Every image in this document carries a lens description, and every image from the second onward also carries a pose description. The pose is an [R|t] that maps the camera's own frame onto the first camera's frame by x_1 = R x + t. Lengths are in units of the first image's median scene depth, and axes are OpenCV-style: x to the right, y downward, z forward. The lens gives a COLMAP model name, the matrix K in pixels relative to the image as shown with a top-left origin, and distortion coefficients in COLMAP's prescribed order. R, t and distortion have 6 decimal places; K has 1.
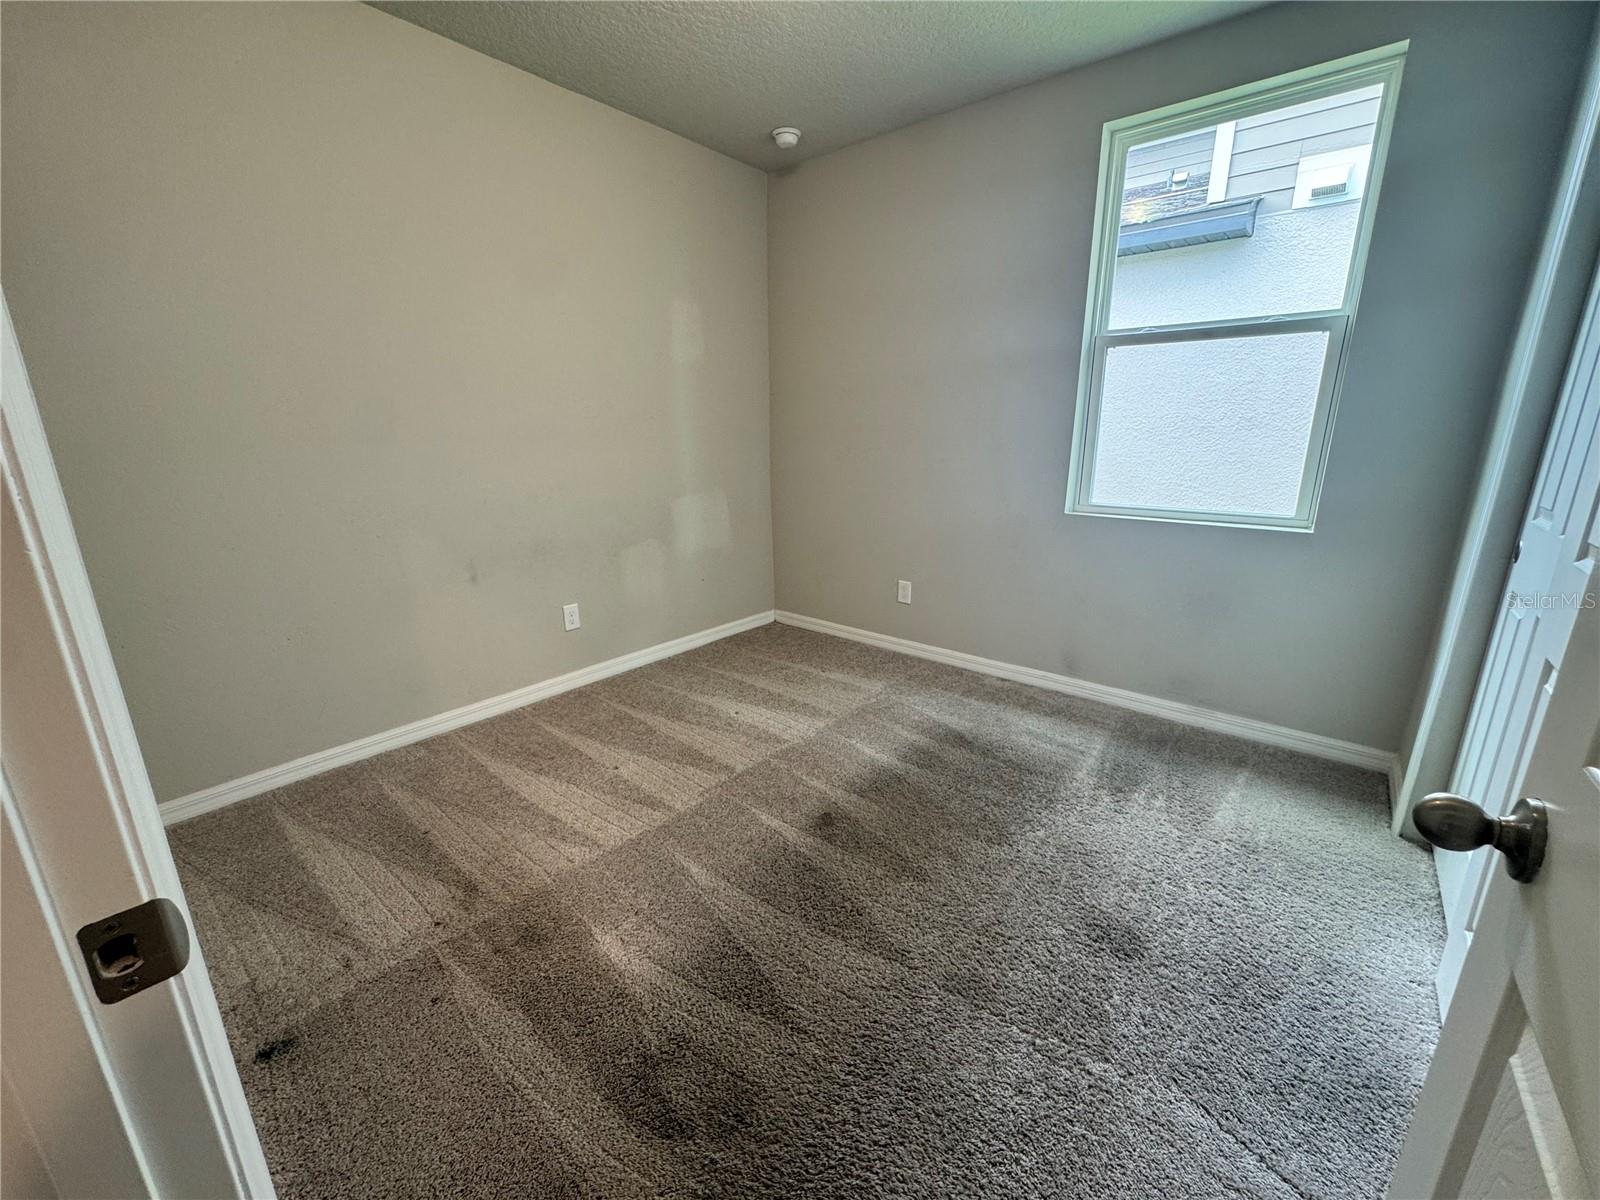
lens RADIAL K [[639.7, 0, 801.7], [0, 639.7, 600.1], [0, 0, 1]] dist [-0.001848, 0.000326]
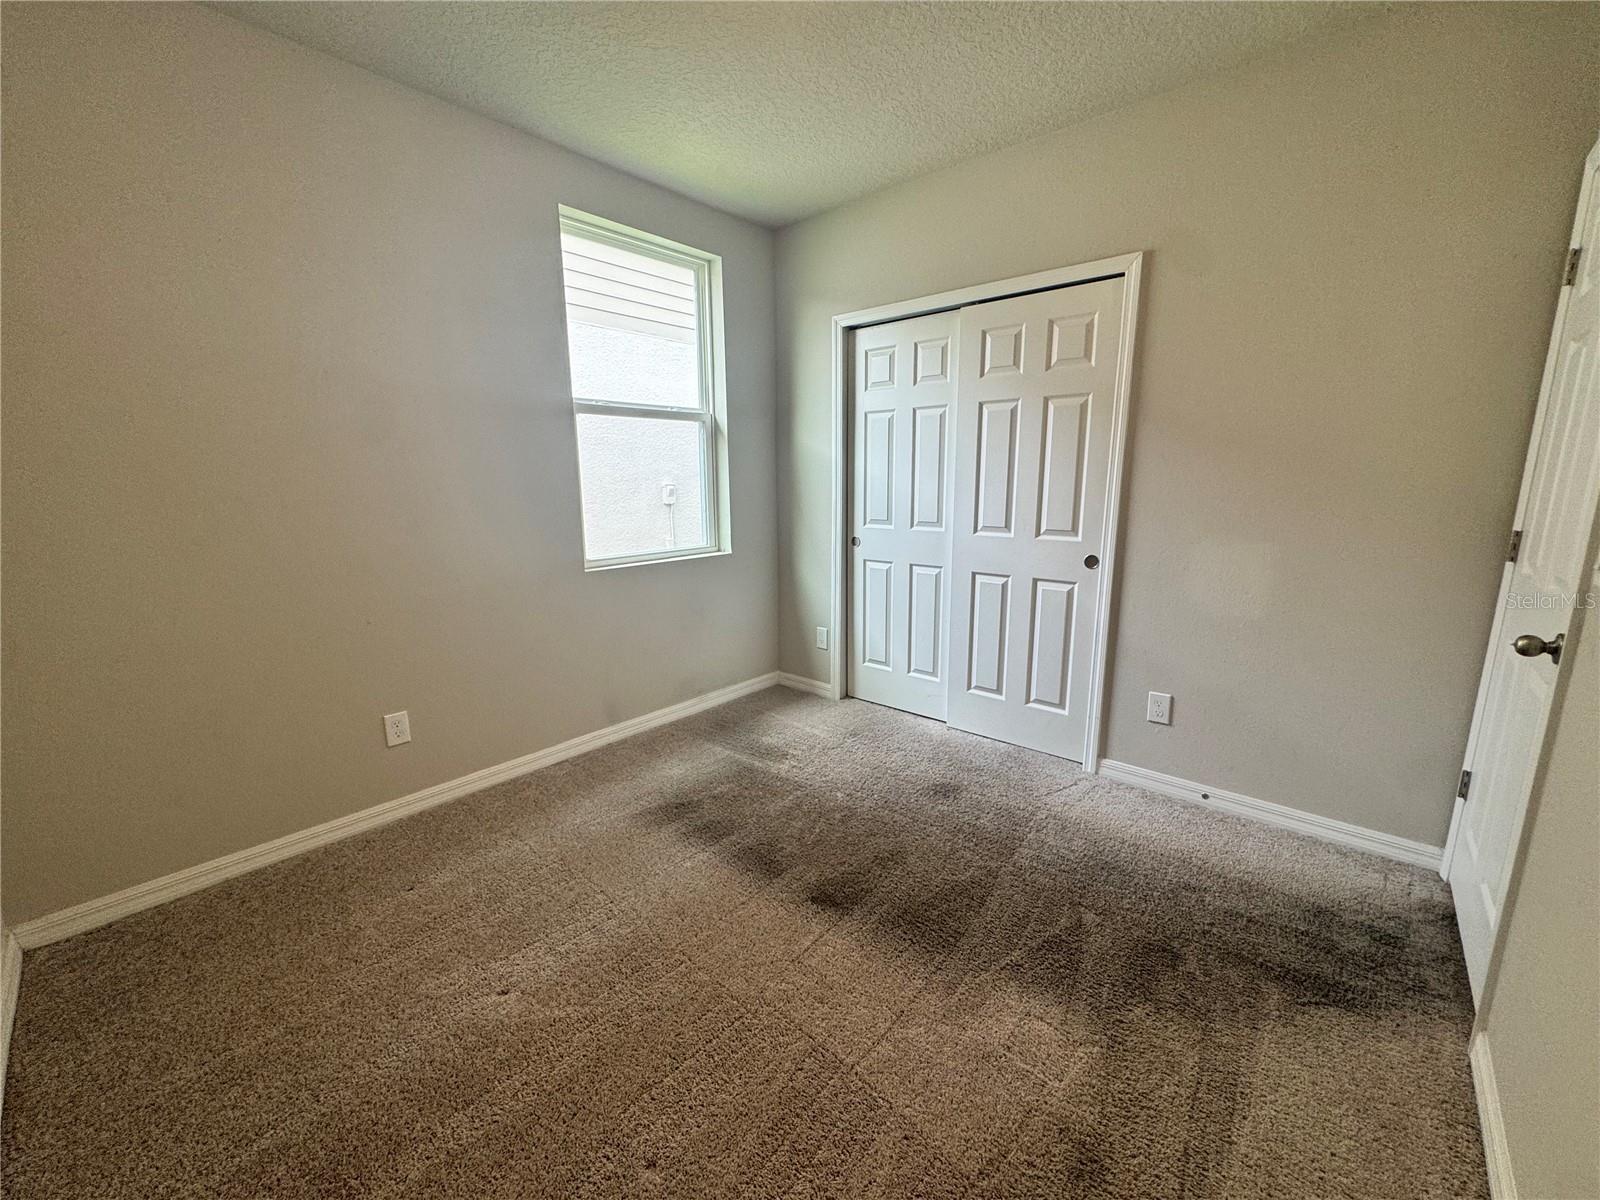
lens RADIAL K [[639.7, 0, 801.7], [0, 639.7, 600.1], [0, 0, 1]] dist [-0.001848, 0.000326]
pose [[0.020544, -0.184427, 0.982631, -0.627866], [0.269669, 0.947434, 0.172183, -0.189912], [-0.962734, 0.261448, 0.069198, 0.670171]]
